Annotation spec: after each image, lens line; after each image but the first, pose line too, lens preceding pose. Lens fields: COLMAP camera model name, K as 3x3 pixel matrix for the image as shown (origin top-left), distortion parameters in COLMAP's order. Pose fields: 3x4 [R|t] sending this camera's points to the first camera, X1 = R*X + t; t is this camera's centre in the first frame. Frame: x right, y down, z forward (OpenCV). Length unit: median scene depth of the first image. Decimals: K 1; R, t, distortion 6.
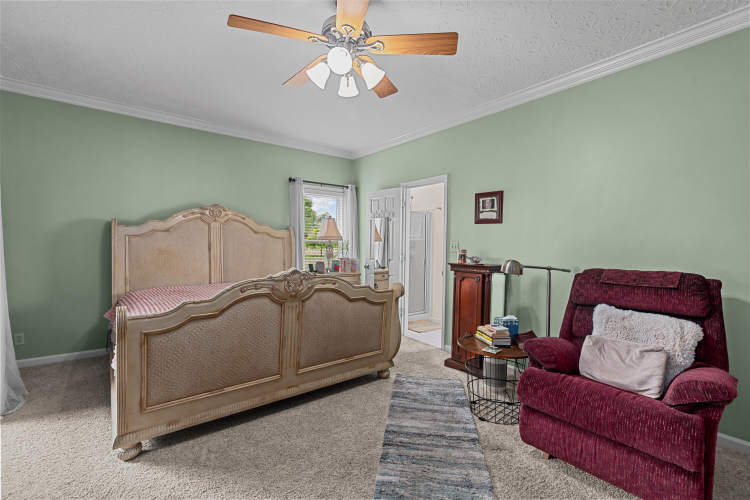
lens RADIAL K [[340.7, 0, 372.3], [0, 340.7, 251.1], [0, 0, 1]] dist [0.001496, 0.000460]
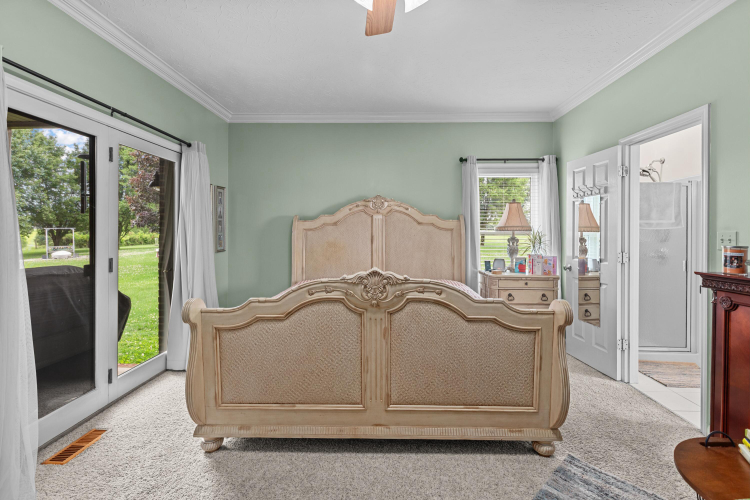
lens RADIAL K [[340.7, 0, 383.4], [0, 340.7, 232.2], [0, 0, 1]] dist [0.001496, 0.000460]
pose [[0.771359, -0.012752, -0.636273, 0.205743], [-0.008349, 0.999510, -0.030152, -0.005670], [0.636346, 0.028570, 0.770875, 0.330234]]
